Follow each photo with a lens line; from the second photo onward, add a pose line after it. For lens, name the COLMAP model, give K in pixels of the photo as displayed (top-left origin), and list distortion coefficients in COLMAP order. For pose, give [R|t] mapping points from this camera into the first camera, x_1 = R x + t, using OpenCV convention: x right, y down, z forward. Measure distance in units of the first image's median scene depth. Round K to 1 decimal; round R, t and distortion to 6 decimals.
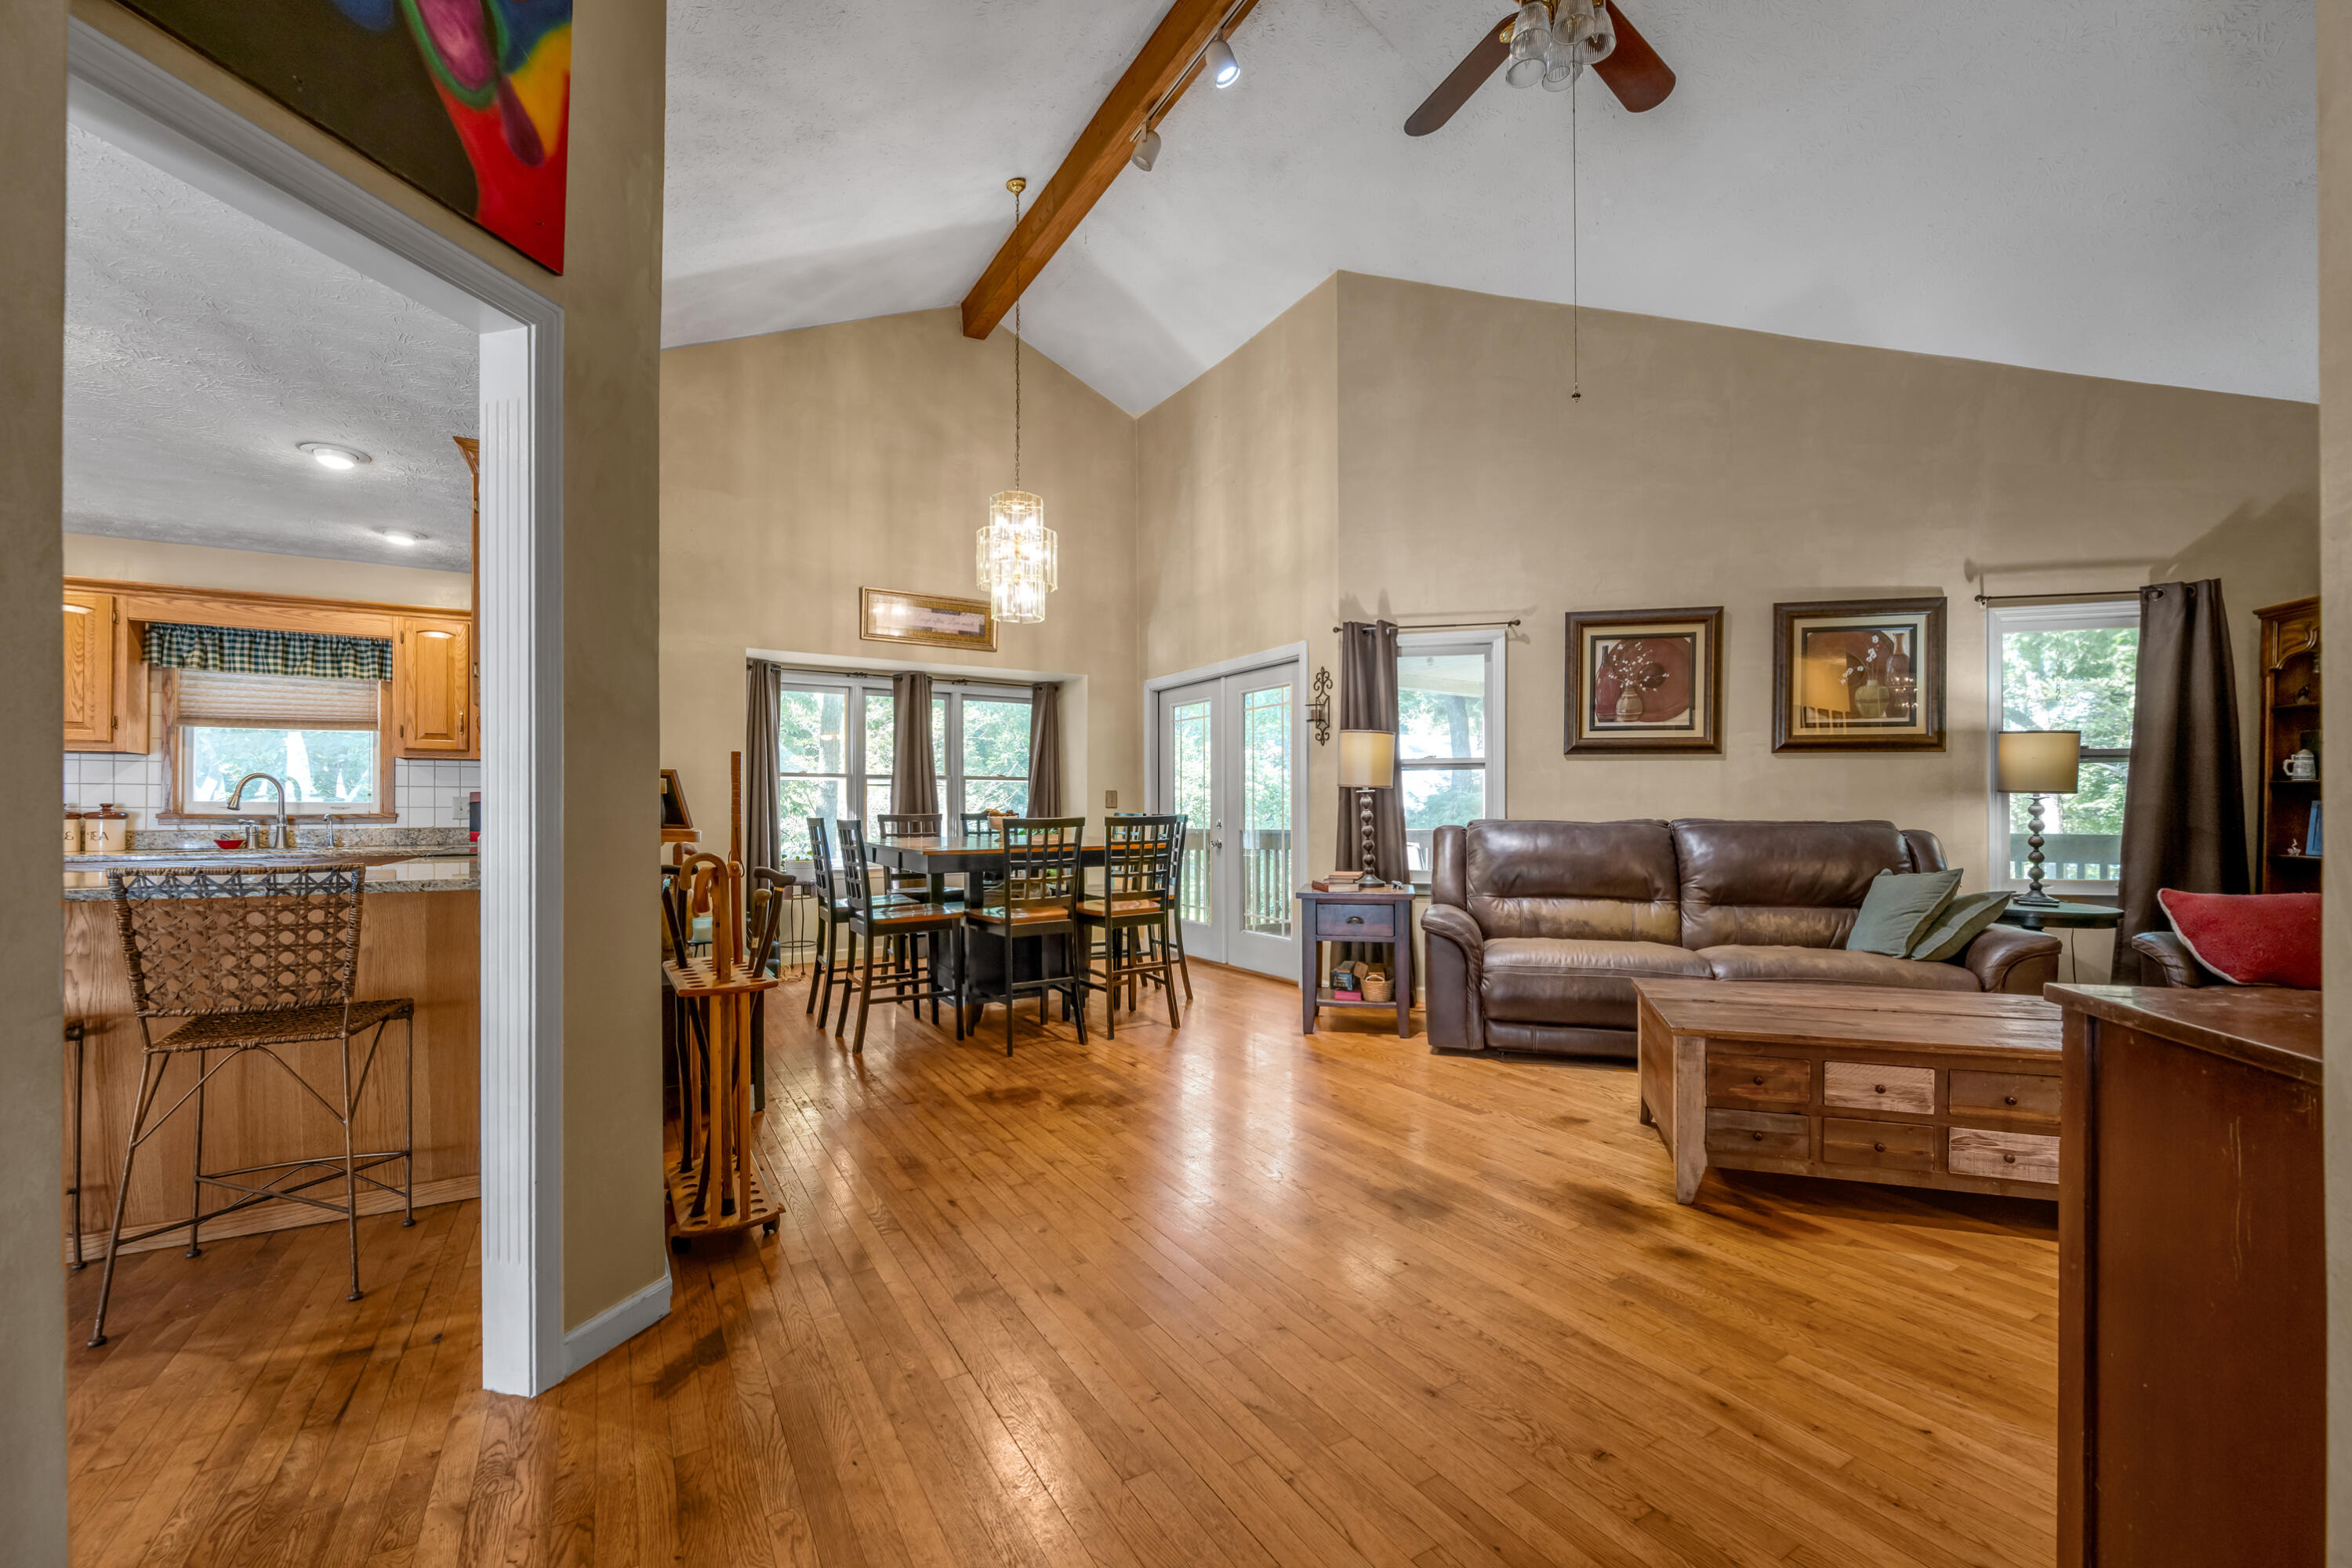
lens RADIAL K [[994.1, 0, 1184.4], [0, 994.1, 751.2], [0, 0, 1]] dist [-0.004070, -0.000469]
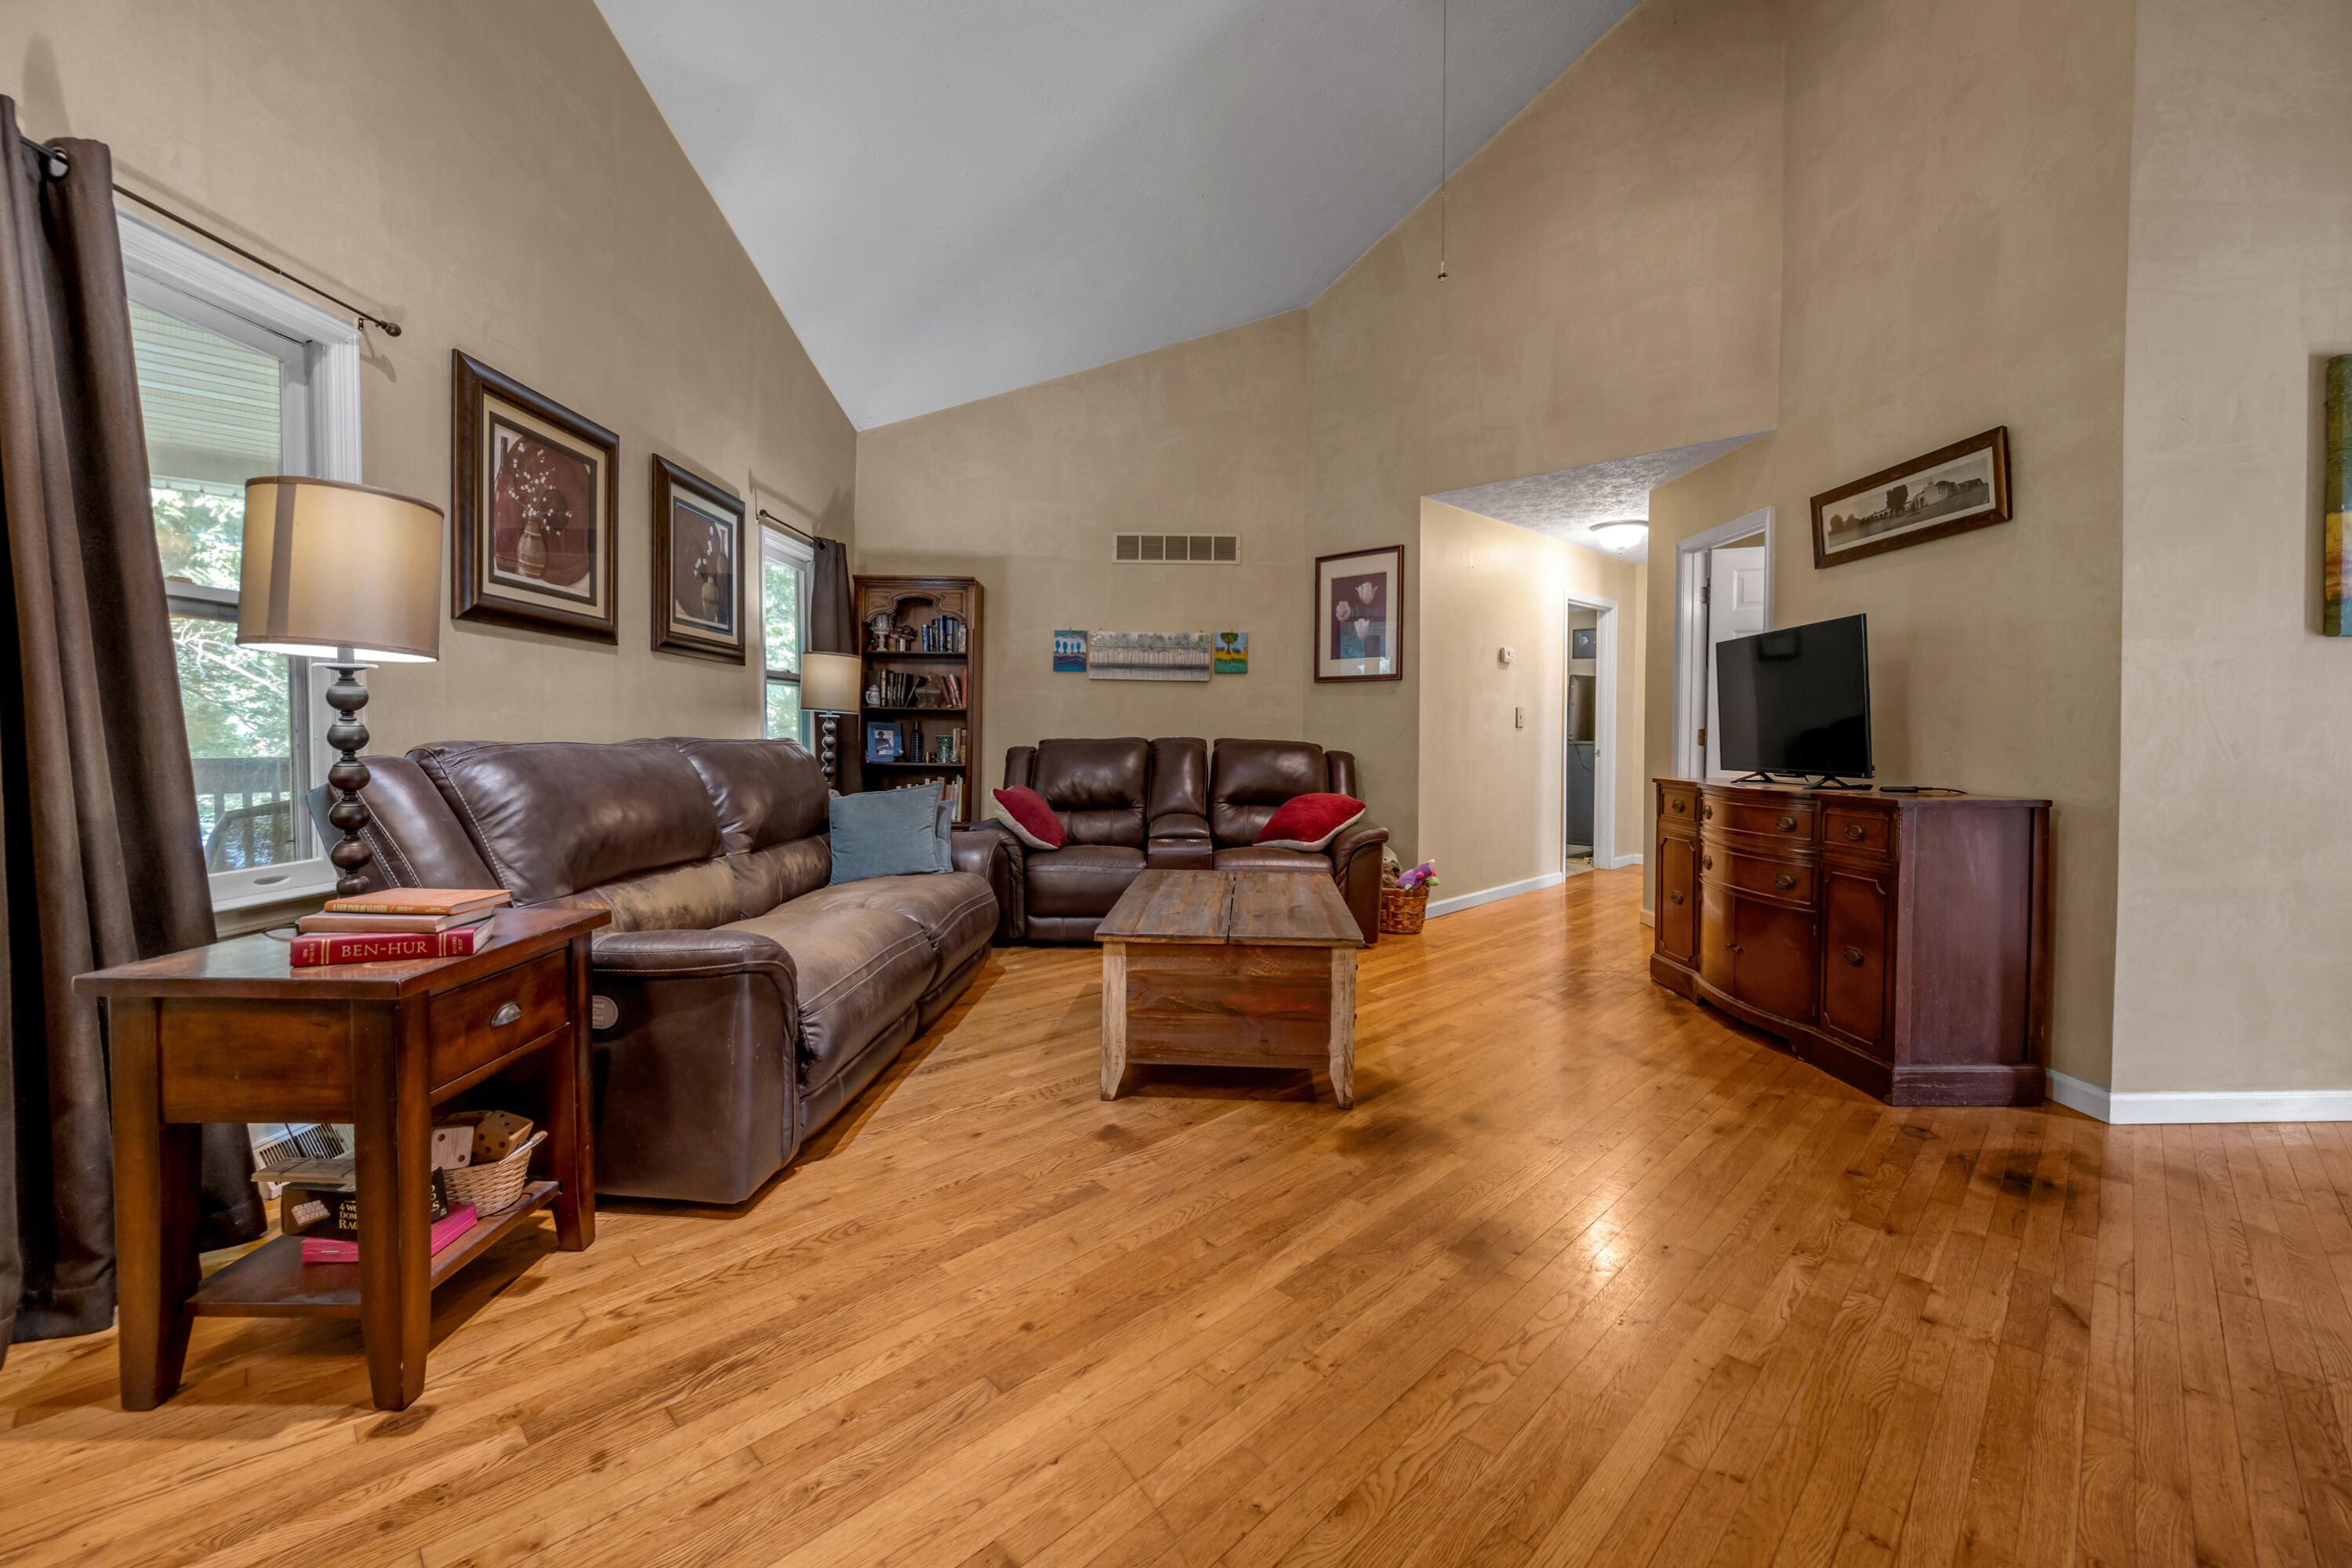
lens RADIAL K [[962.5, 0, 1175.6], [0, 962.5, 761.5], [0, 0, 1]] dist [-0.001324, -0.000291]
pose [[-0.243820, -0.029176, 0.969382, -0.217603], [-0.059051, 0.998139, 0.015189, 0.050153], [-0.968021, -0.053539, -0.245089, 0.766481]]
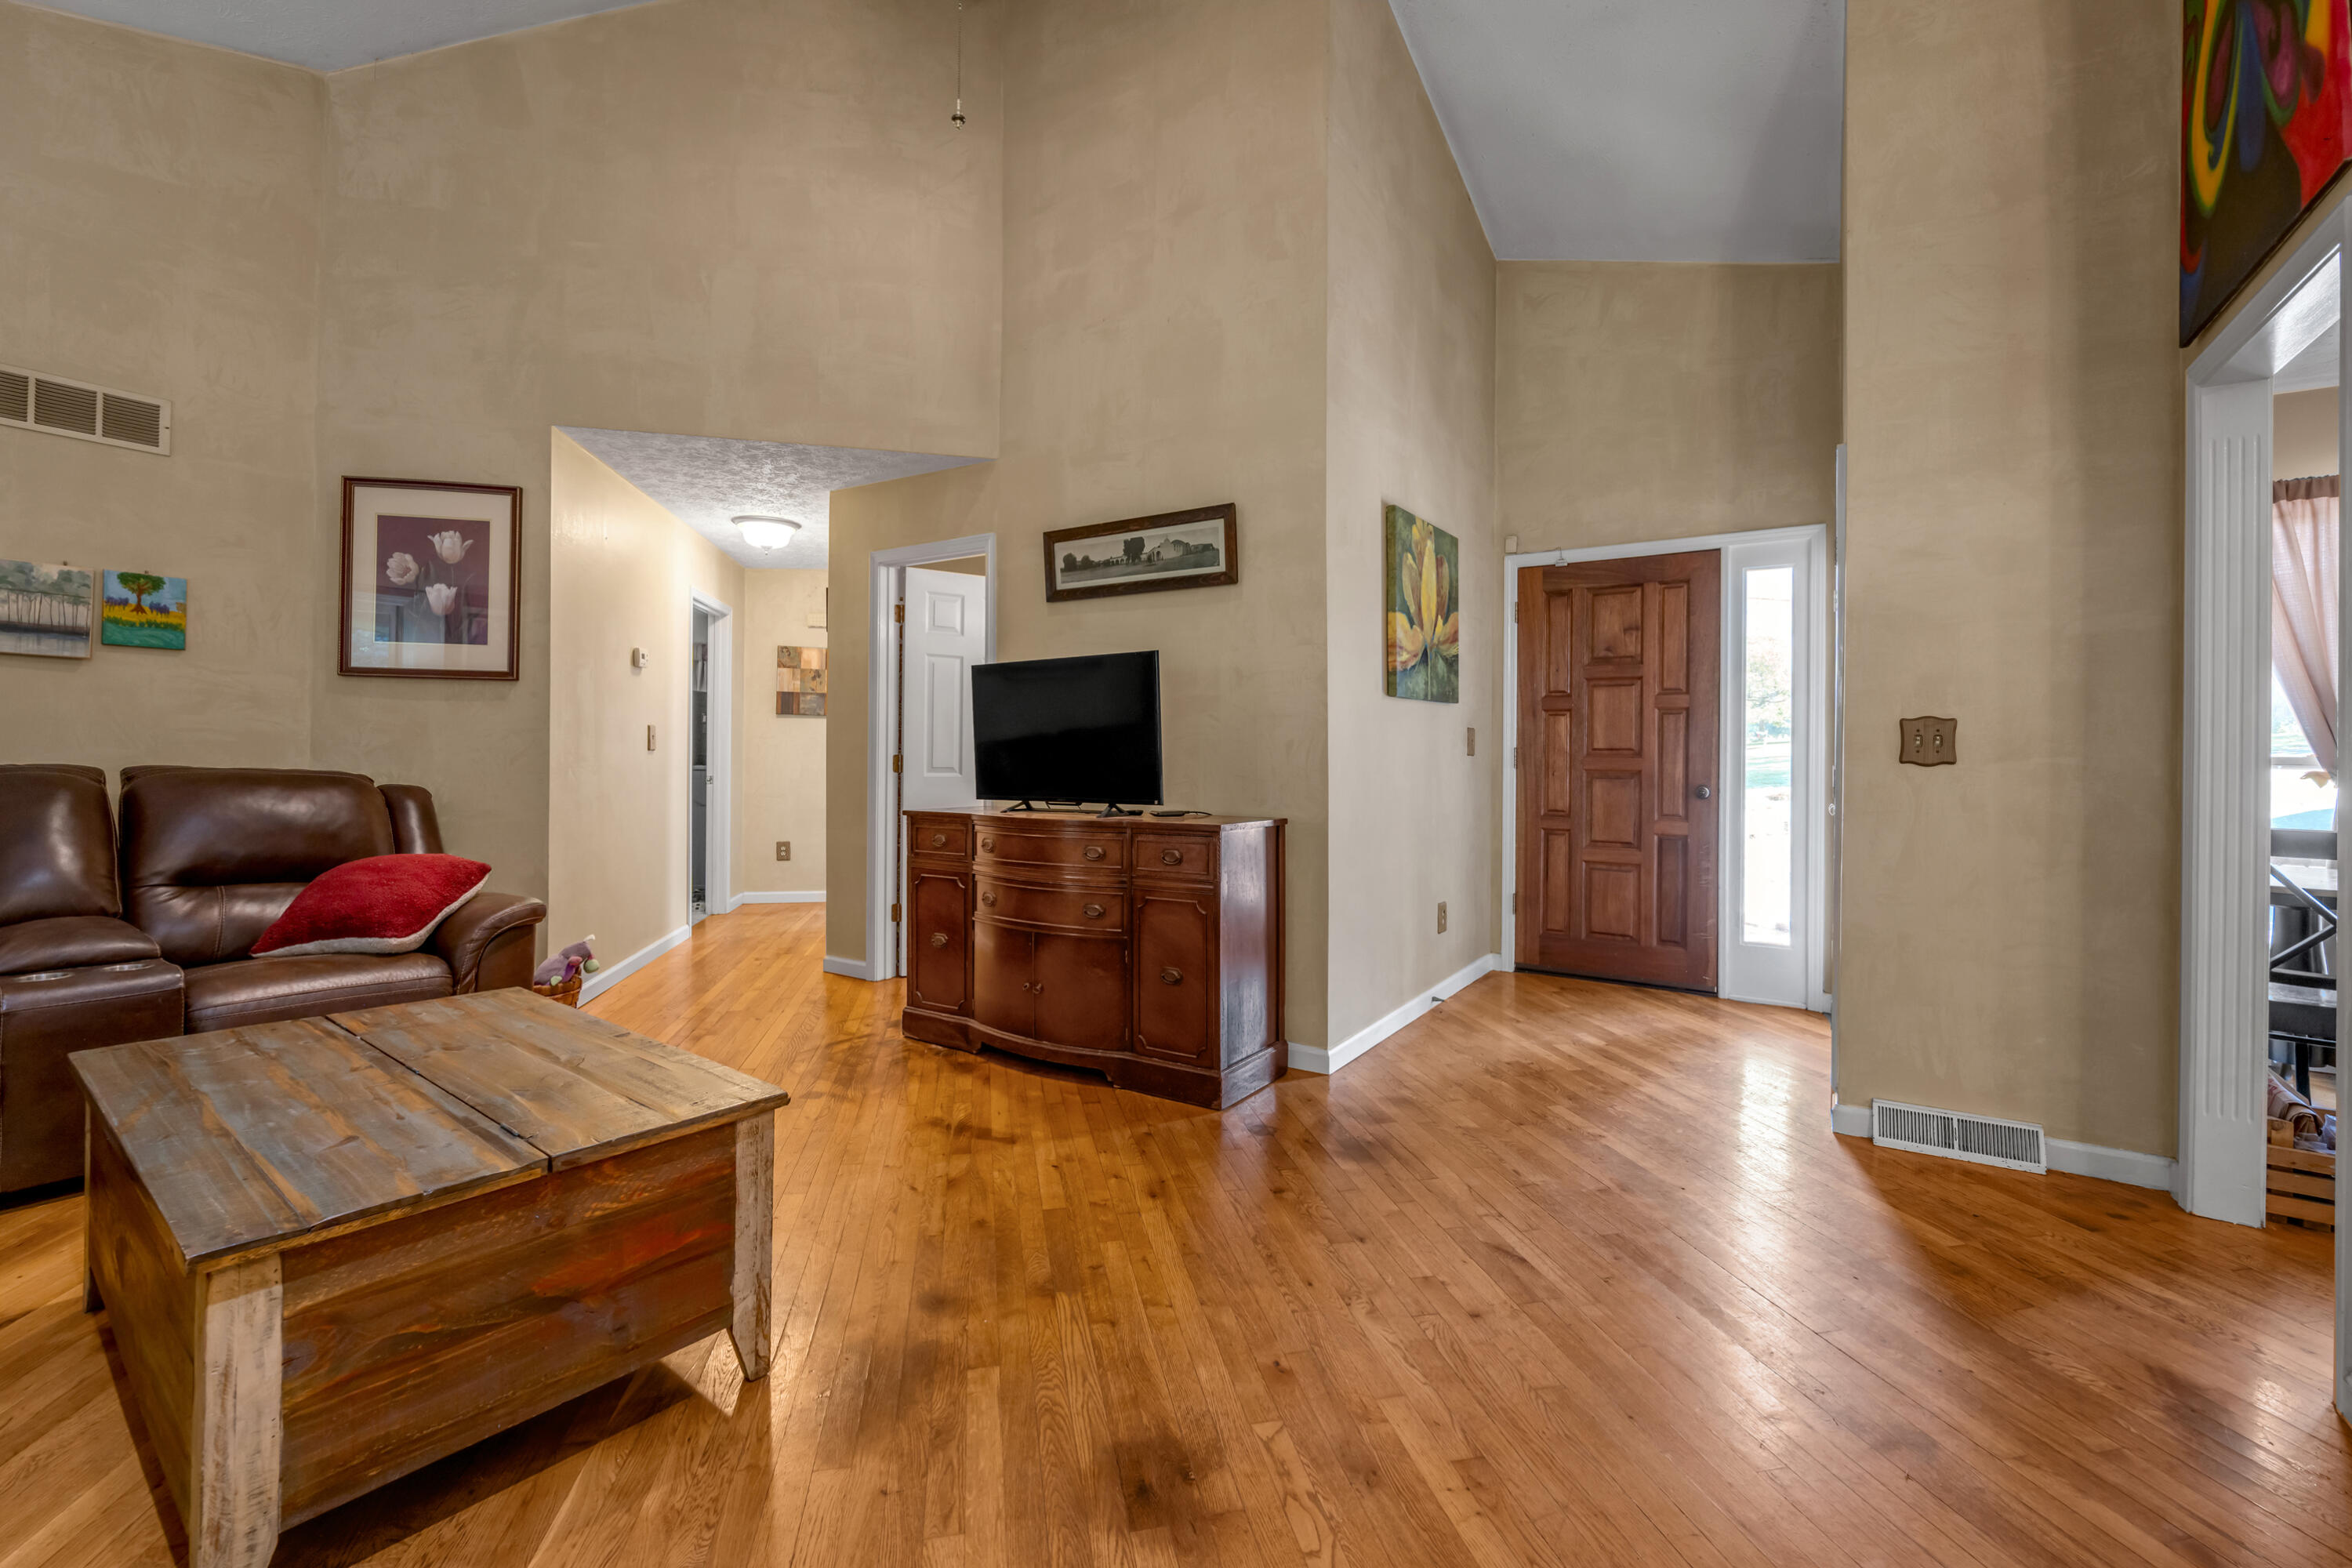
lens RADIAL K [[994.1, 0, 1184.4], [0, 994.1, 751.2], [0, 0, 1]] dist [-0.004070, -0.000469]
pose [[-0.947641, -0.005144, 0.319295, 0.023232], [-0.026408, 0.997708, -0.062305, 0.049360], [-0.318243, -0.067474, -0.945605, 0.820579]]
